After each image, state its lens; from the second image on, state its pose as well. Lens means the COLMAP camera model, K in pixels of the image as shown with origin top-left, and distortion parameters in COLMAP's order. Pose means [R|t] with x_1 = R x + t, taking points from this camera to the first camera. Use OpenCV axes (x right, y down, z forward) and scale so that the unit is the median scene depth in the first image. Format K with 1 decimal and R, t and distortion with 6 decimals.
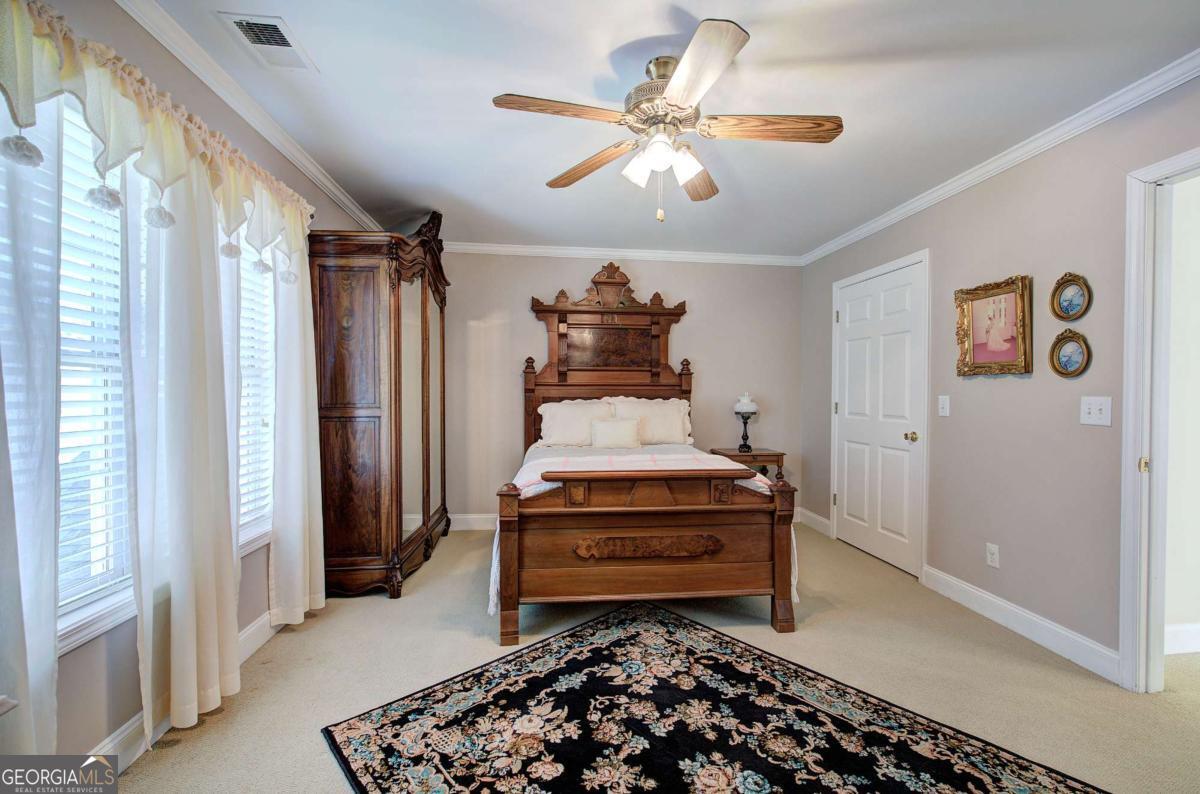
lens RADIAL K [[508.5, 0, 603.2], [0, 508.5, 396.4], [0, 0, 1]] dist [-0.003003, 0.000850]
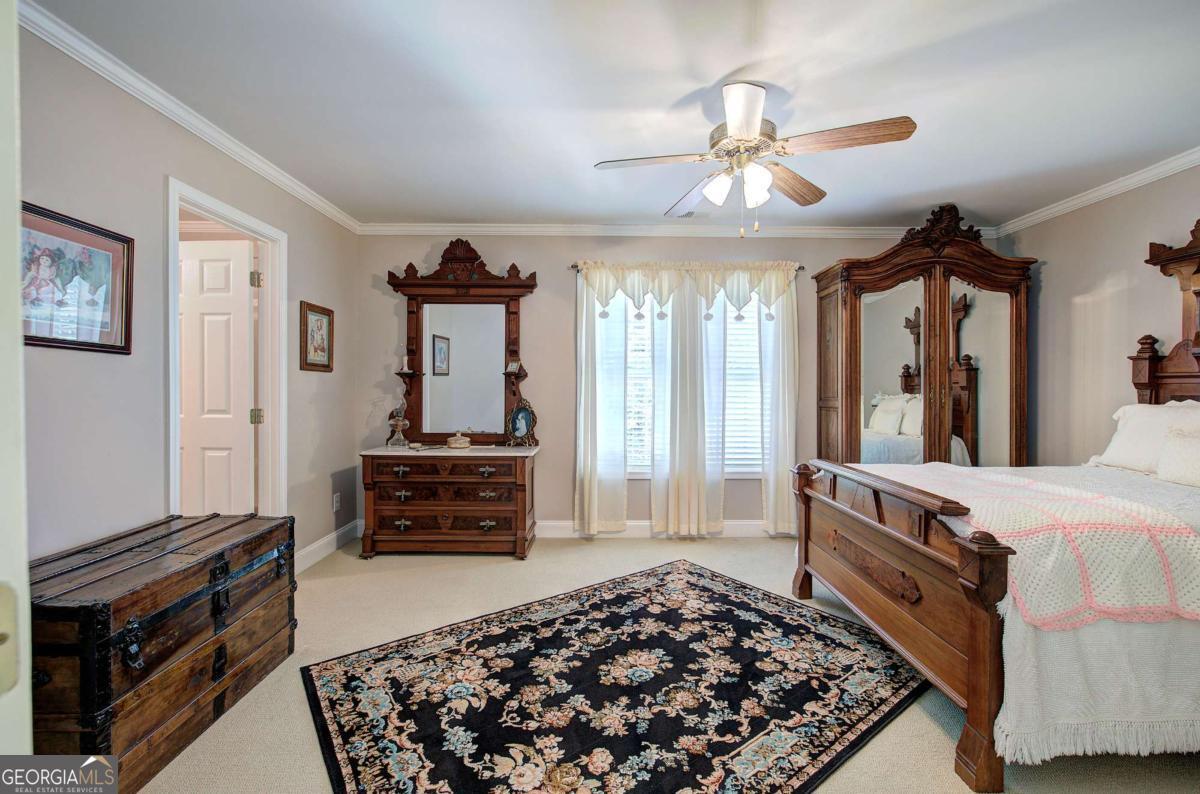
lens RADIAL K [[508.5, 0, 603.0], [0, 508.5, 392.6], [0, 0, 1]] dist [-0.003003, 0.000850]
pose [[-0.108708, 0.002518, -0.994071, 1.233658], [-0.011478, 0.999927, 0.003788, 0.006095], [0.994007, 0.011822, -0.108671, 0.776405]]
